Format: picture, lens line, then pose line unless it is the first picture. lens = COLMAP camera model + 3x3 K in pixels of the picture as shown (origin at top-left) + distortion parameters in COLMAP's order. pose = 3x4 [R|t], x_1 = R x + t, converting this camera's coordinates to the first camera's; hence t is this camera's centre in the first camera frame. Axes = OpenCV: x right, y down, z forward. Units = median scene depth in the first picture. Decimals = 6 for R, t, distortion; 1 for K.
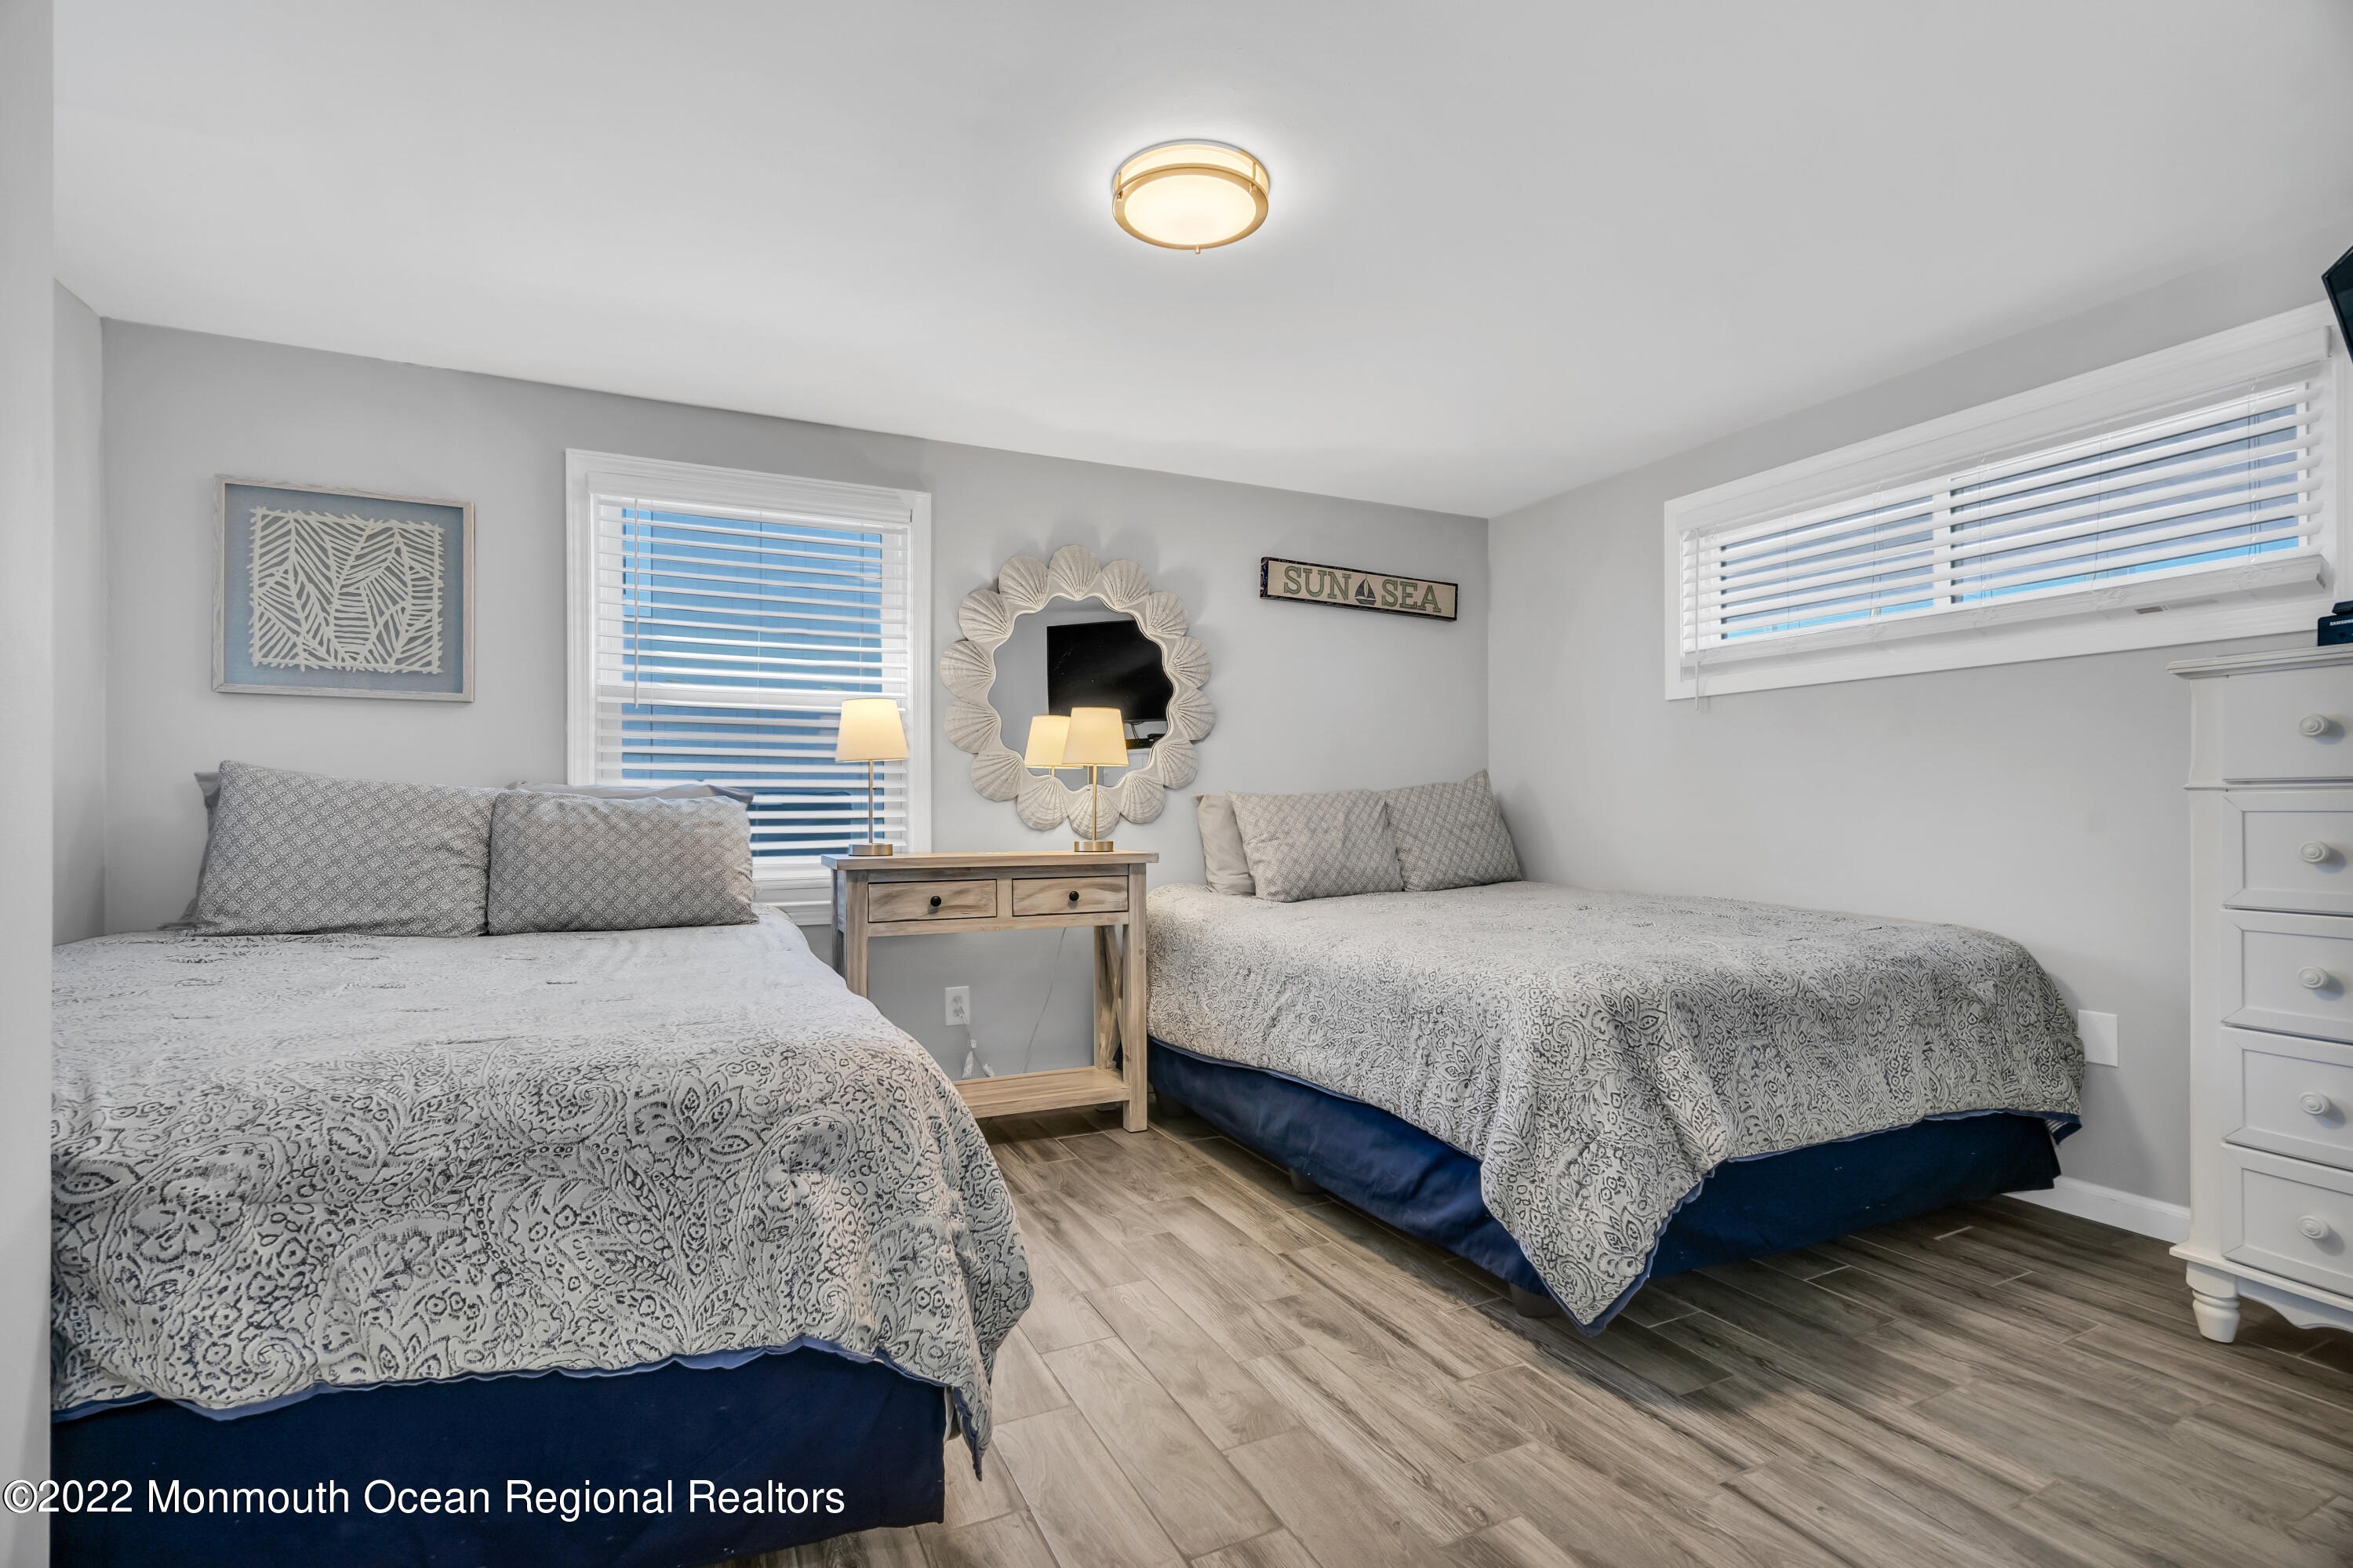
lens RADIAL K [[1091.0, 0, 1190.9], [0, 1091.0, 801.4], [0, 0, 1]] dist [0.002216, -0.000116]
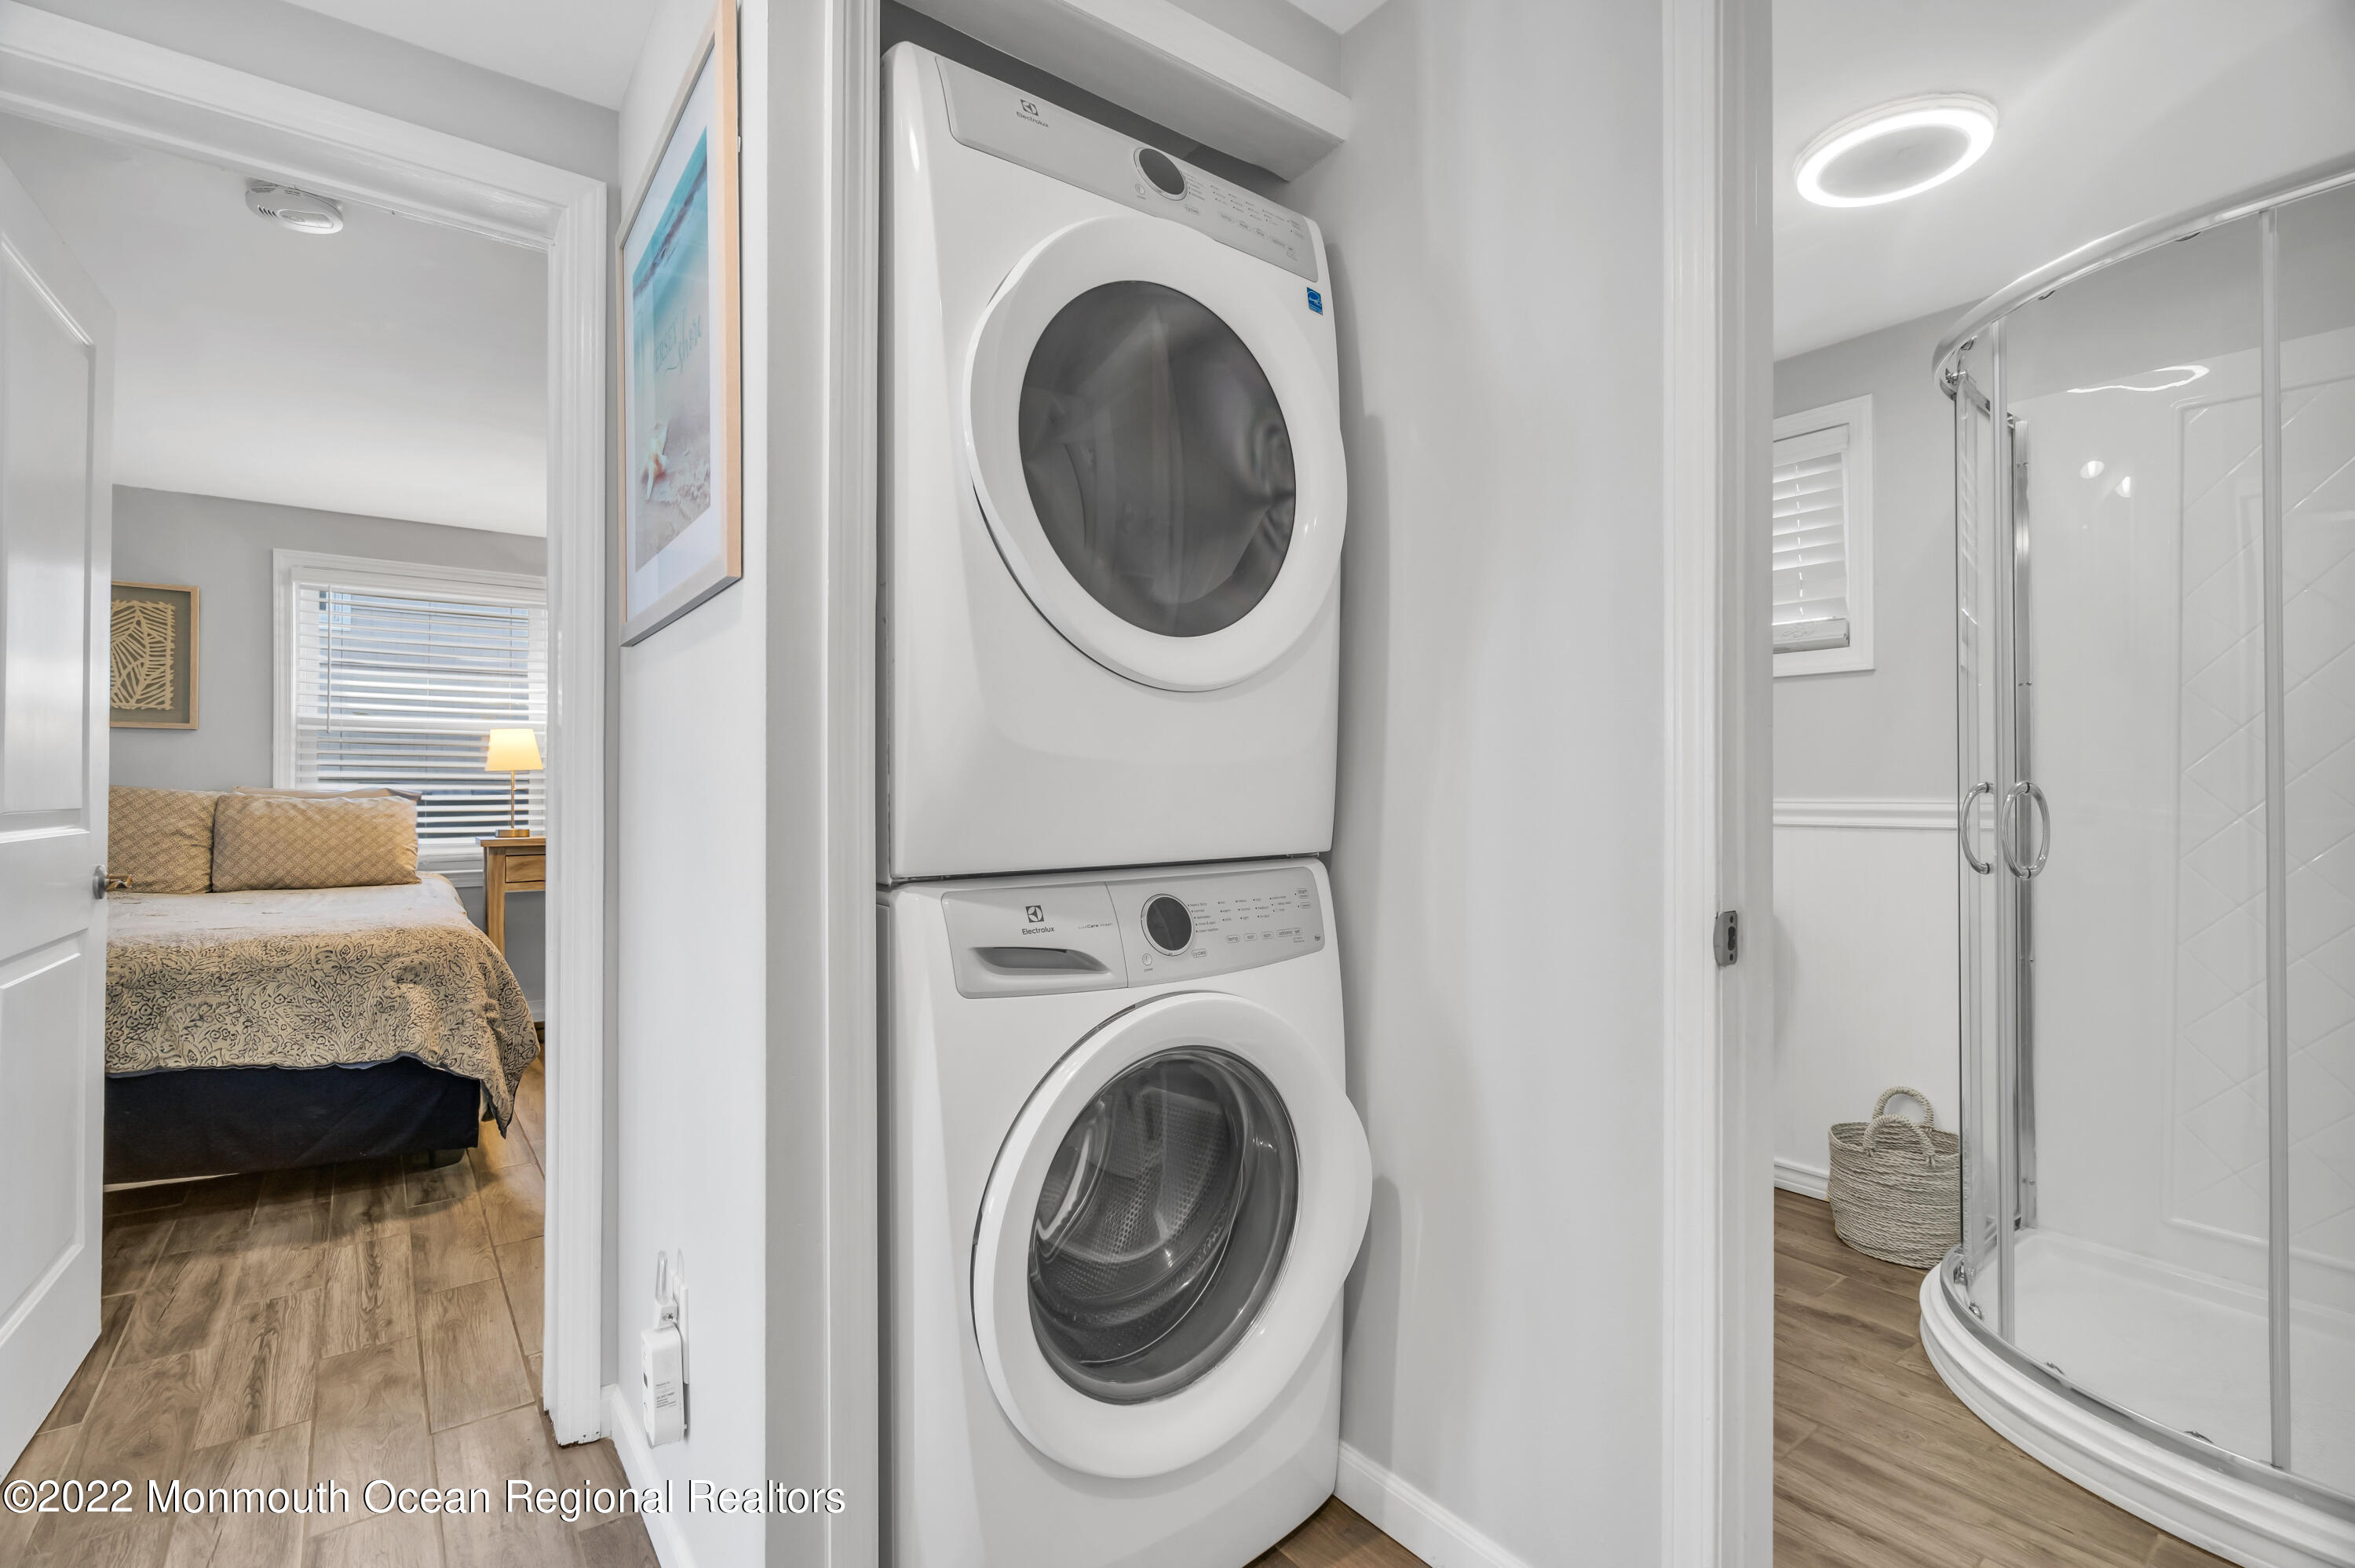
lens RADIAL K [[1091.7, 0, 1172.3], [0, 1091.7, 776.5], [0, 0, 1]] dist [0.002216, -0.000116]
pose [[0.984300, 0.003025, 0.176475, 0.364270], [-0.001970, 0.999979, -0.006155, -0.027091], [-0.176490, 0.005711, 0.984286, -0.671415]]
